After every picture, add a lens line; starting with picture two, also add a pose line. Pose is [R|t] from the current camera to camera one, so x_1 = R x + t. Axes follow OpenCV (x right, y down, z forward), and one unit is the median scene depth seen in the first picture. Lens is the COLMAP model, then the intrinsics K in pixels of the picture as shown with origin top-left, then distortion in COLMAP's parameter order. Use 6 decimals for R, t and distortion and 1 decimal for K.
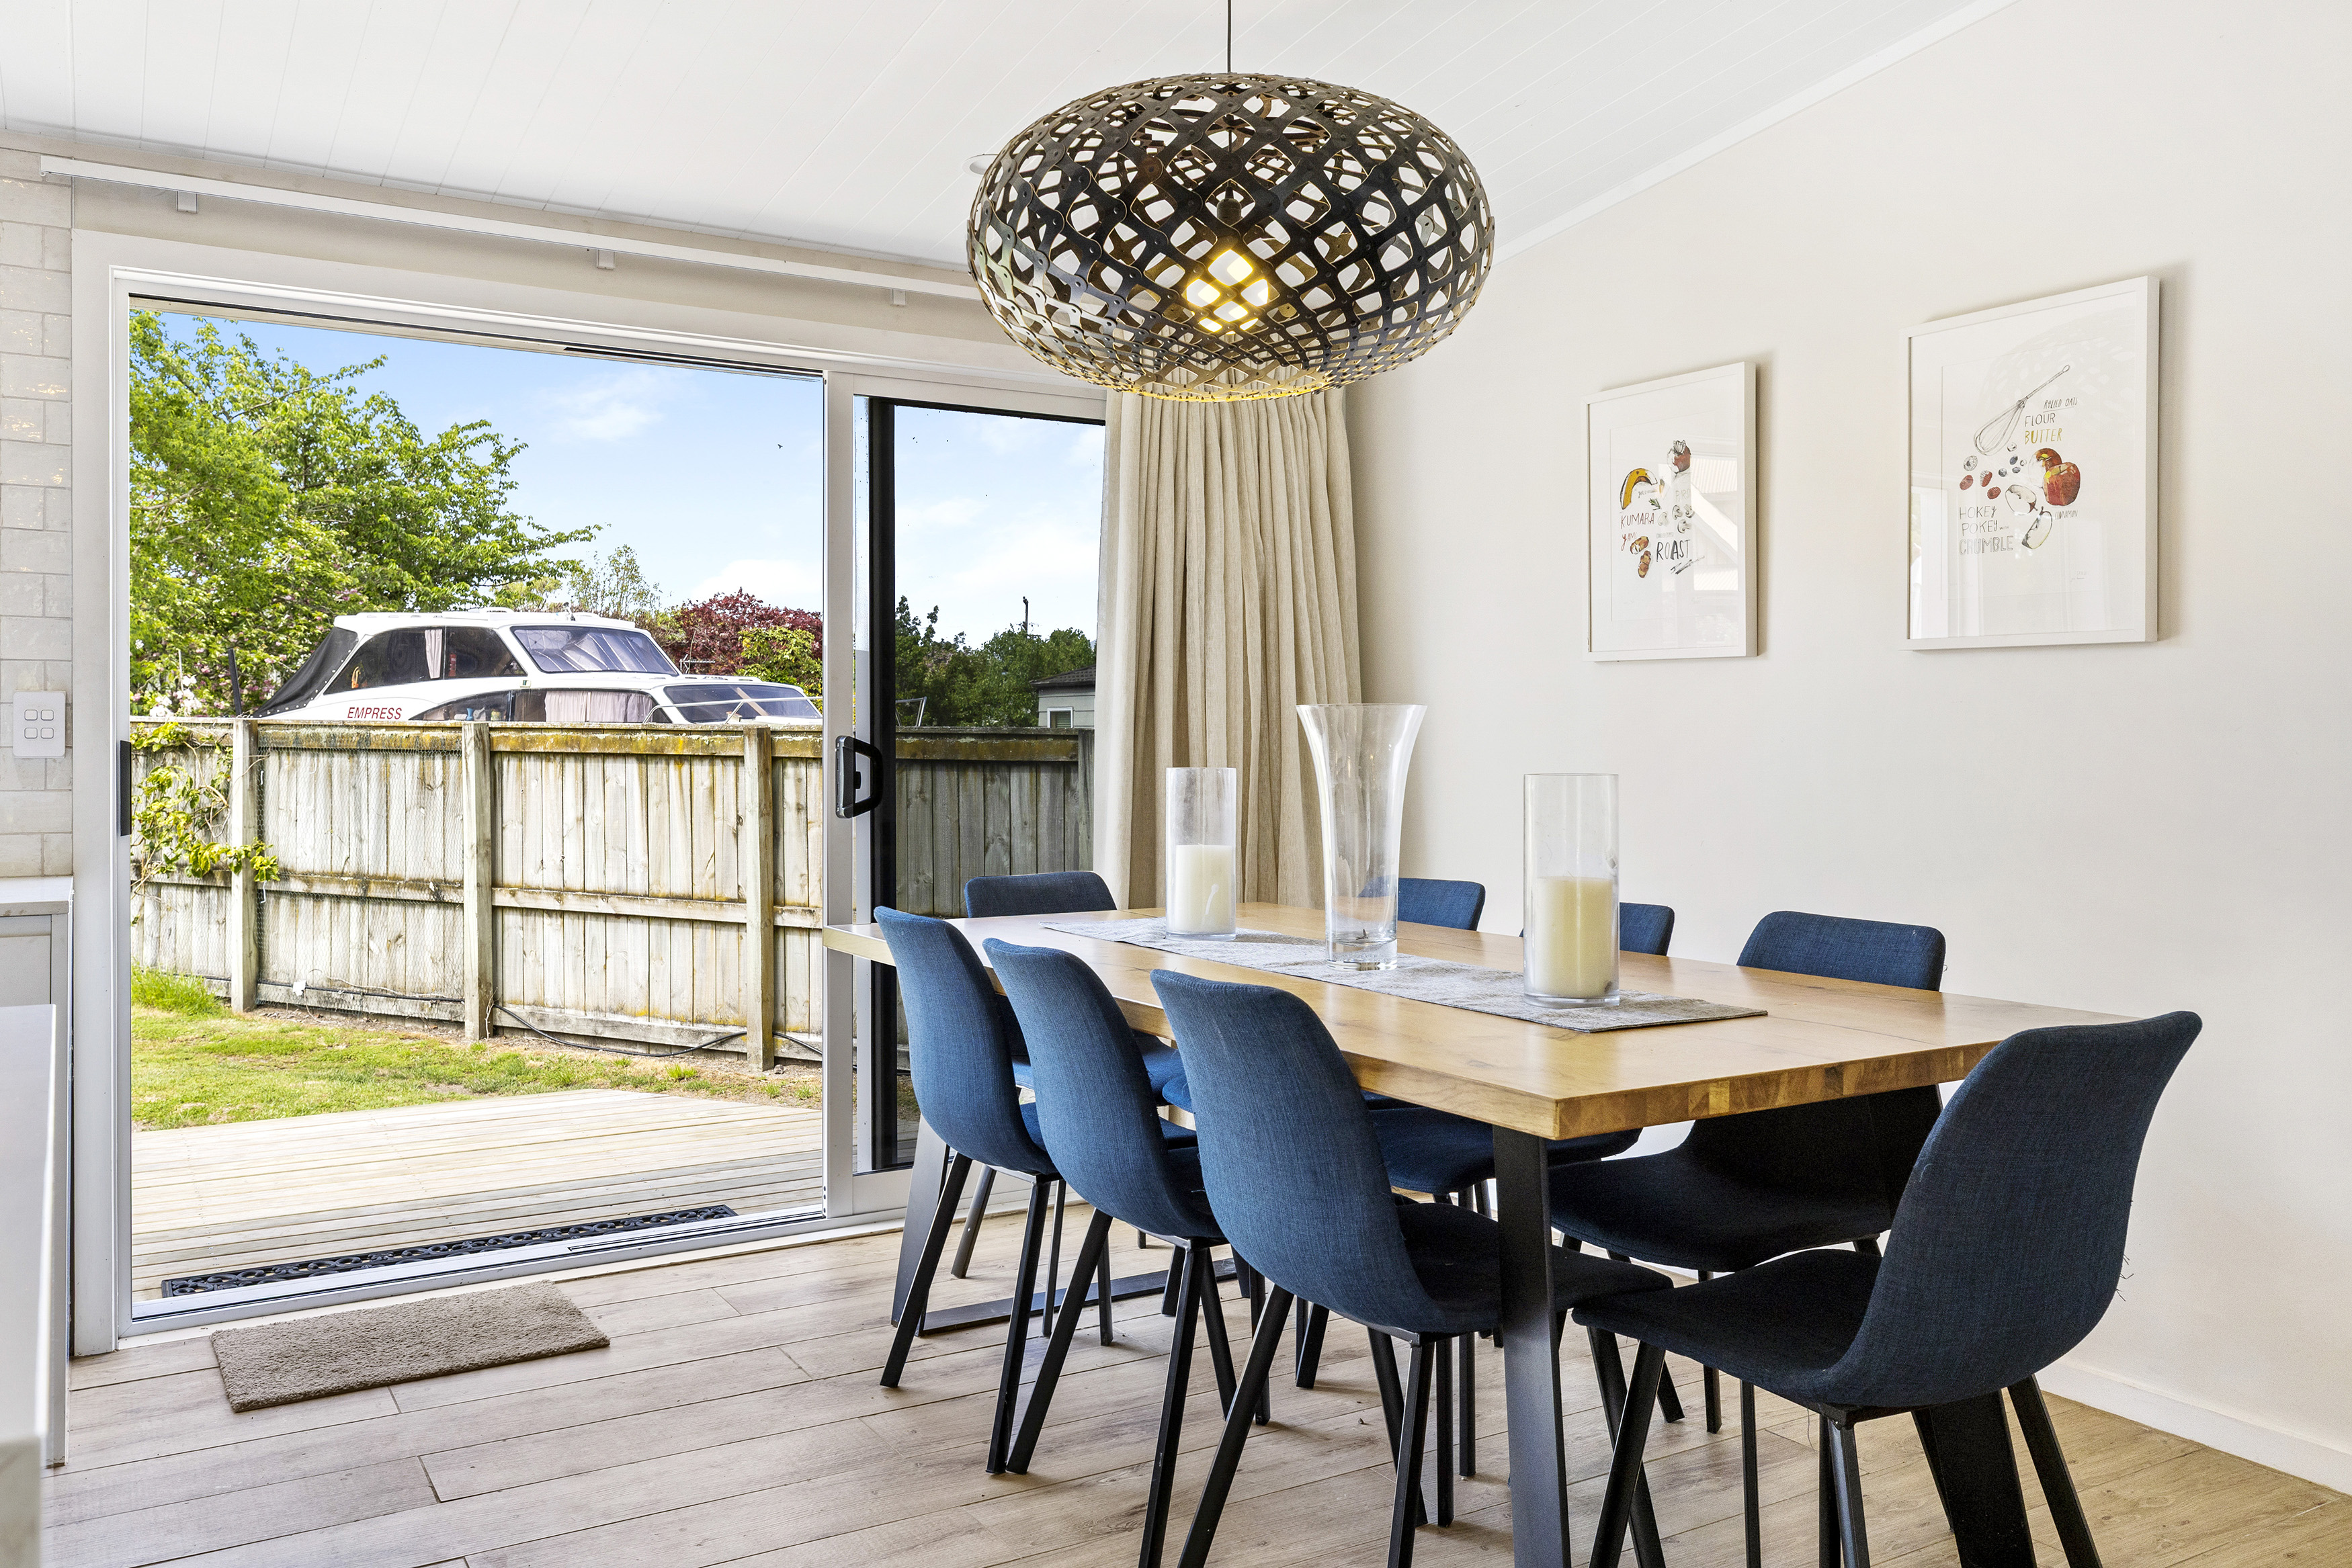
lens RADIAL K [[1787.8, 0, 1251.8], [0, 1787.8, 728.4], [0, 0, 1]] dist [-0.007356, 0.001605]
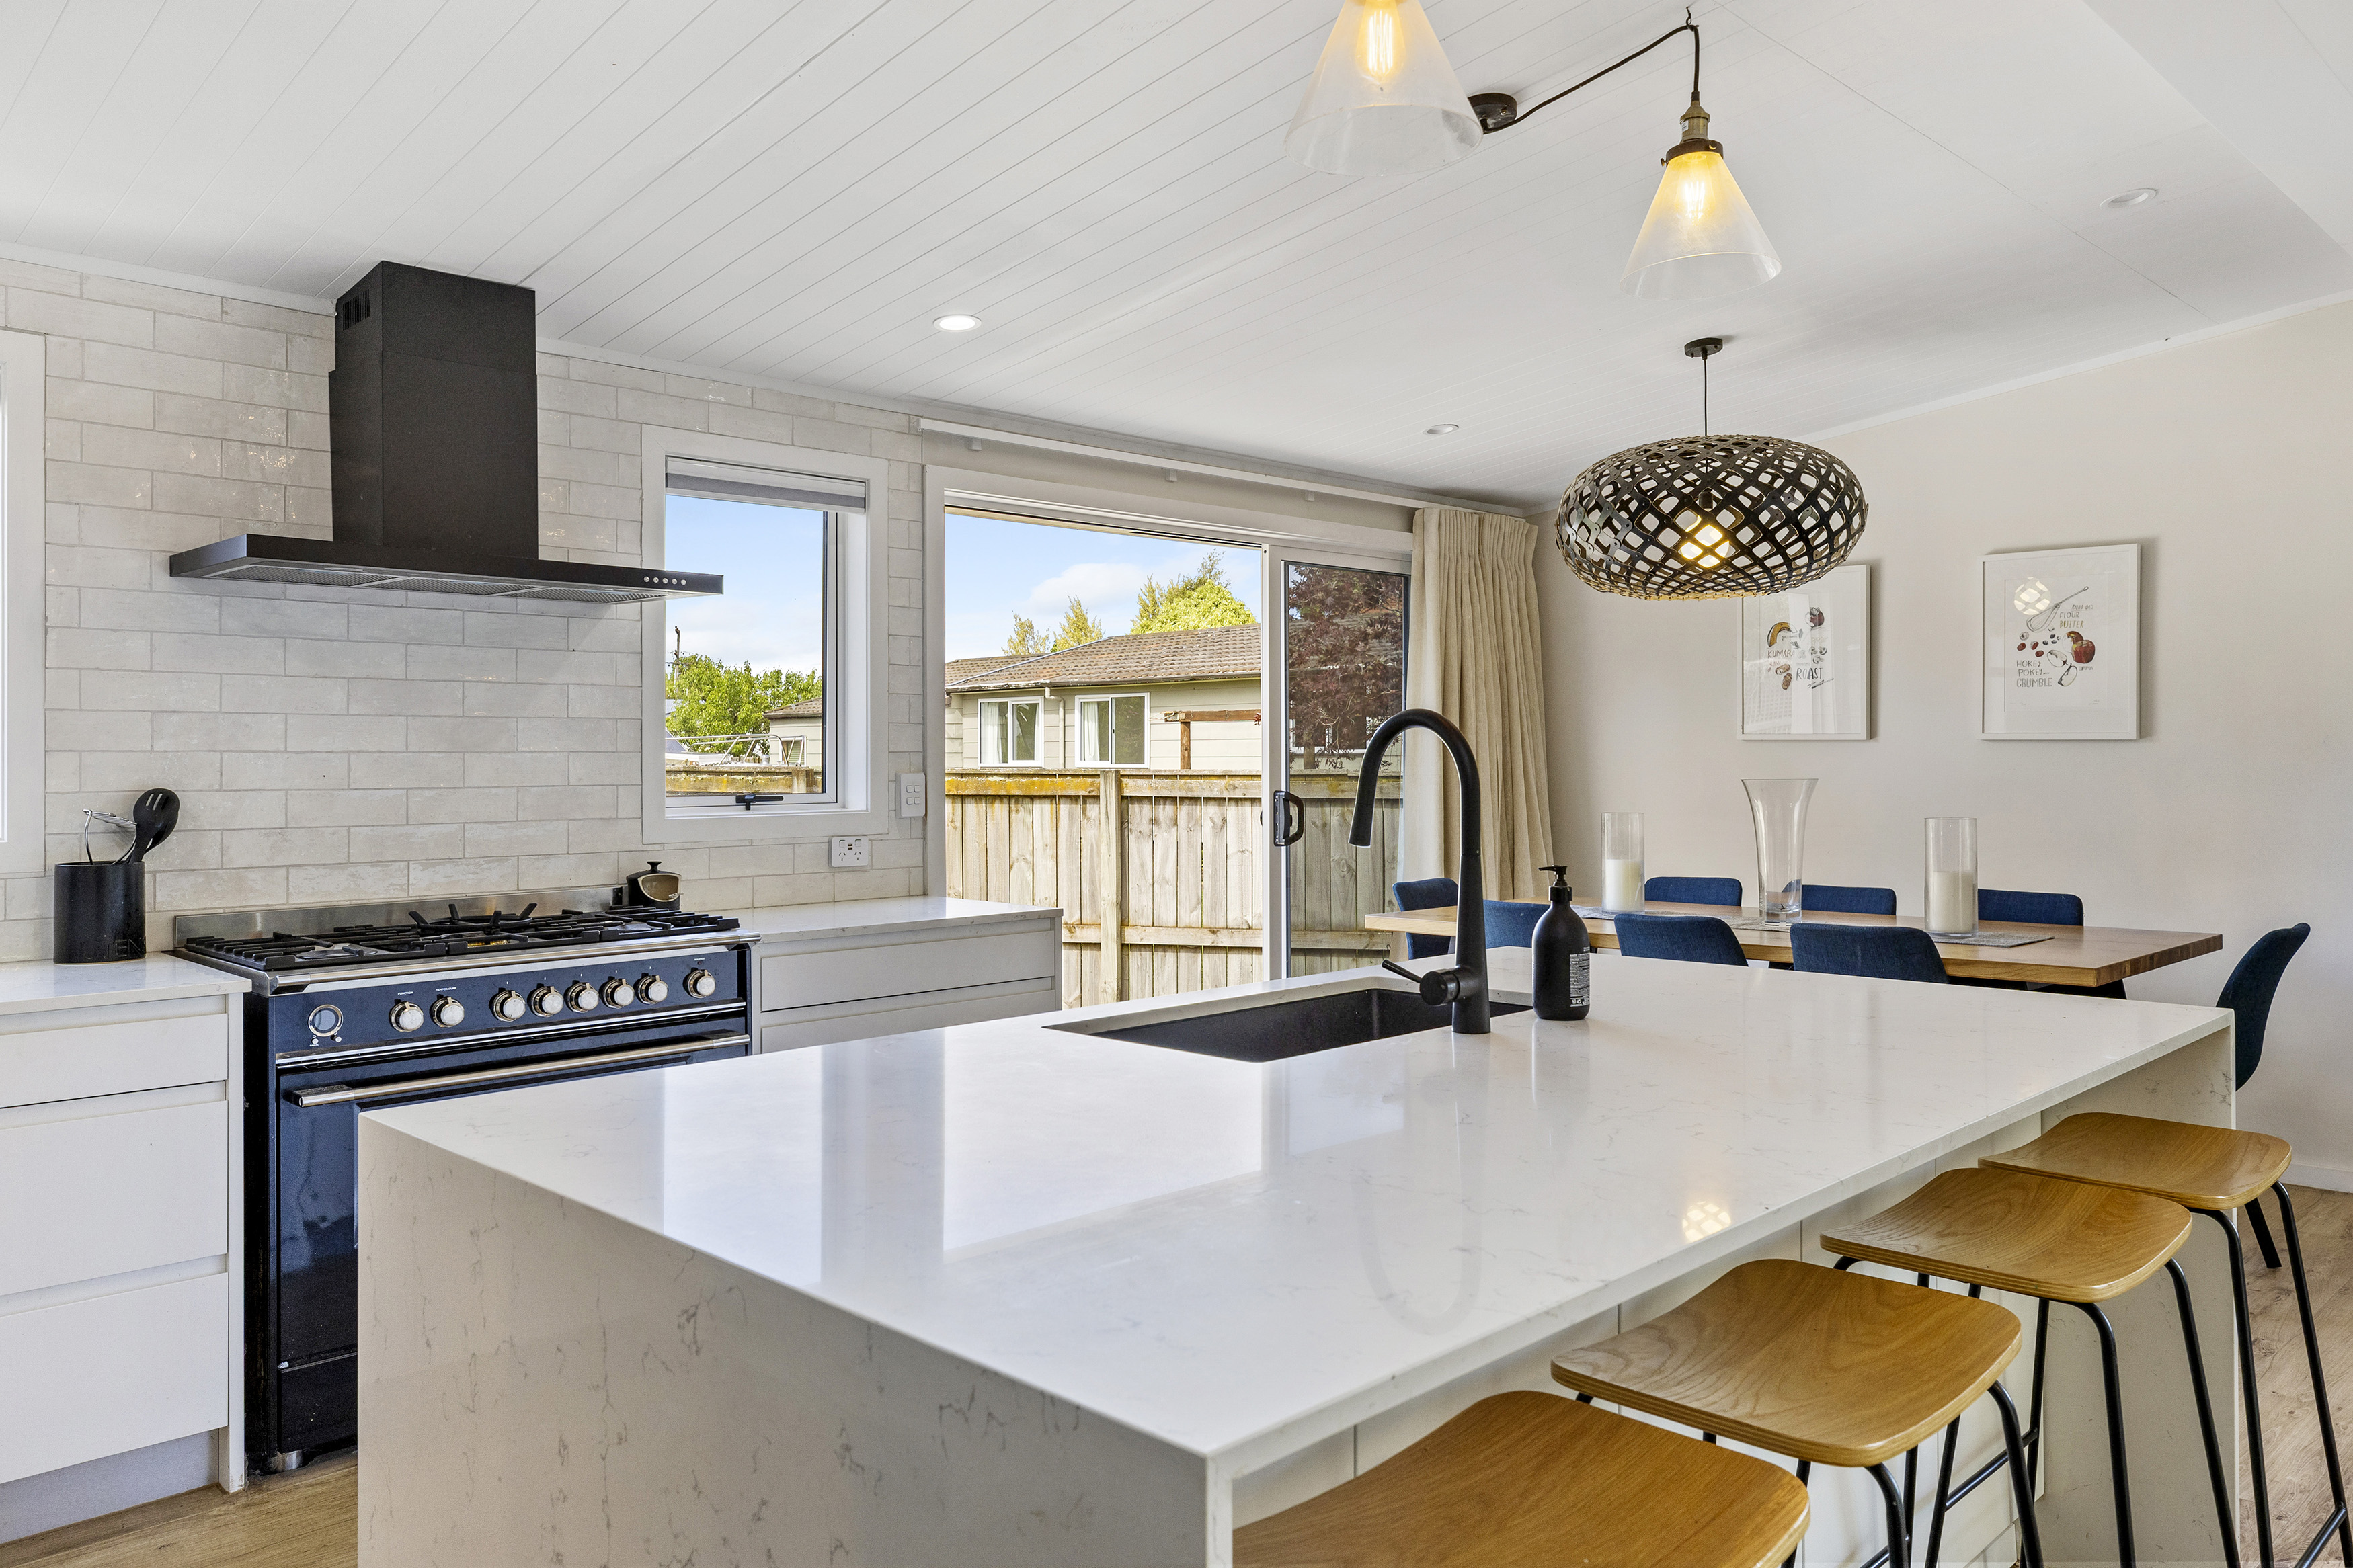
lens RADIAL K [[1652.9, 0, 1276.1], [0, 1652.9, 769.1], [0, 0, 1]] dist [0.007949, 0.000789]
pose [[0.972240, -0.007638, 0.233859, -0.716545], [0.004780, 0.999907, 0.012784, -0.040567], [-0.233935, -0.011311, 0.972186, -0.437297]]
